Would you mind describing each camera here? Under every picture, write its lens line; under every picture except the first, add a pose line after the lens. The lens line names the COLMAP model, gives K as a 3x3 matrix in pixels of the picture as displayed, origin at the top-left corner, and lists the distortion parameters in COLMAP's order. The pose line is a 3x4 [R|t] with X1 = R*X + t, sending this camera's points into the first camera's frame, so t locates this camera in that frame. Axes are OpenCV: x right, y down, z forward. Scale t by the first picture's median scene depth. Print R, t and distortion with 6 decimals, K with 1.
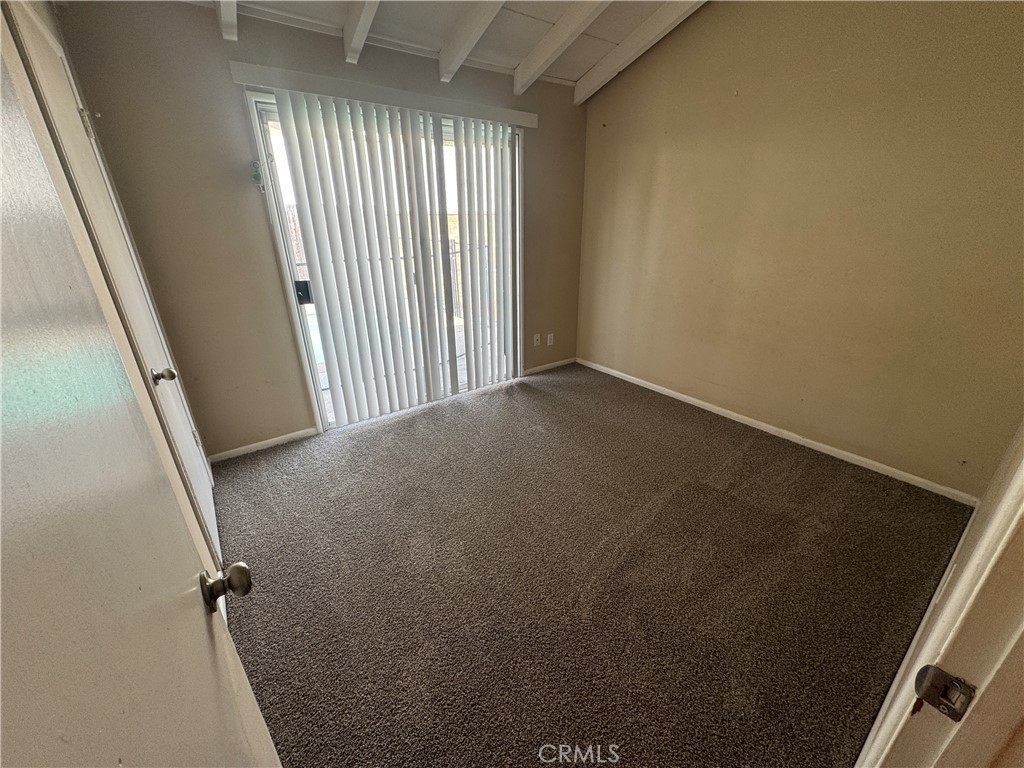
lens RADIAL K [[408.7, 0, 512.8], [0, 408.7, 382.8], [0, 0, 1]] dist [-0.002484, 0.000138]
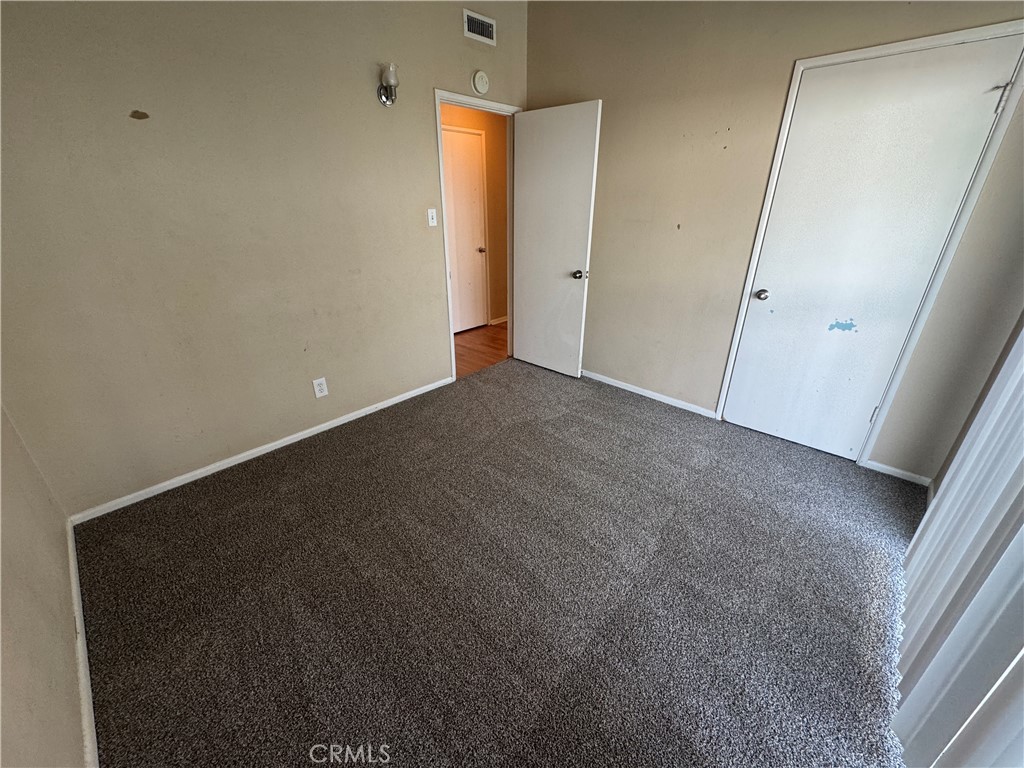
lens RADIAL K [[408.7, 0, 512.2], [0, 408.7, 381.7], [0, 0, 1]] dist [-0.002484, 0.000138]
pose [[-0.983273, 0.081208, -0.163035, 0.205994], [-0.061385, 0.694992, 0.716392, -0.448454], [0.171485, 0.714417, -0.678381, 1.114907]]
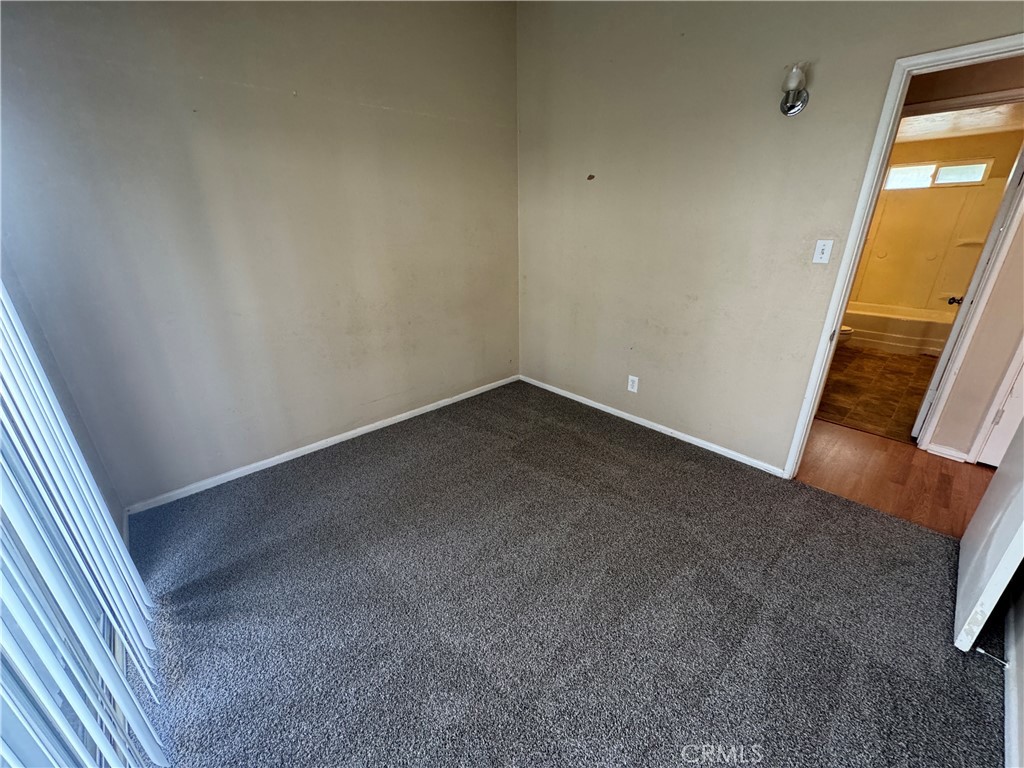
lens RADIAL K [[408.7, 0, 514.8], [0, 408.7, 384.1], [0, 0, 1]] dist [-0.002484, 0.000138]
pose [[-0.109956, -0.358877, 0.926885, -0.455044], [0.386487, 0.843715, 0.372524, -0.281677], [-0.915717, 0.399190, 0.045930, 0.680489]]
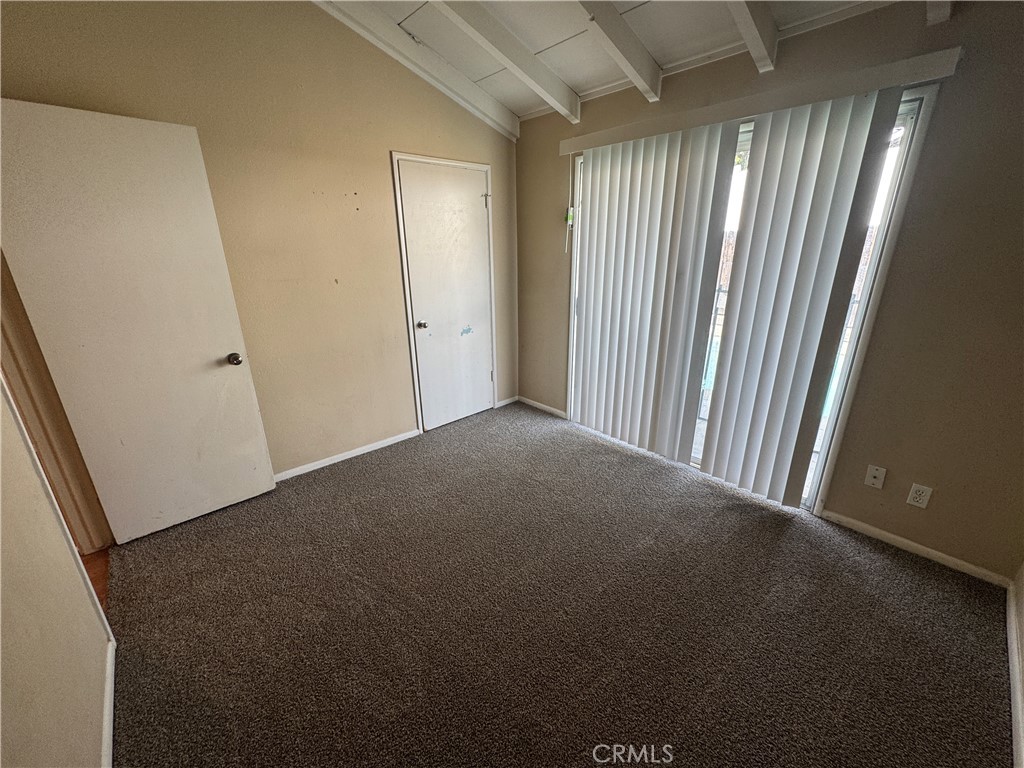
lens RADIAL K [[408.7, 0, 510.3], [0, 408.7, 381.8], [0, 0, 1]] dist [-0.002484, 0.000138]
pose [[0.099576, 0.324680, -0.940568, 0.621618], [-0.366159, 0.890894, 0.268768, -0.242350], [0.925209, 0.317634, 0.207596, 0.548842]]
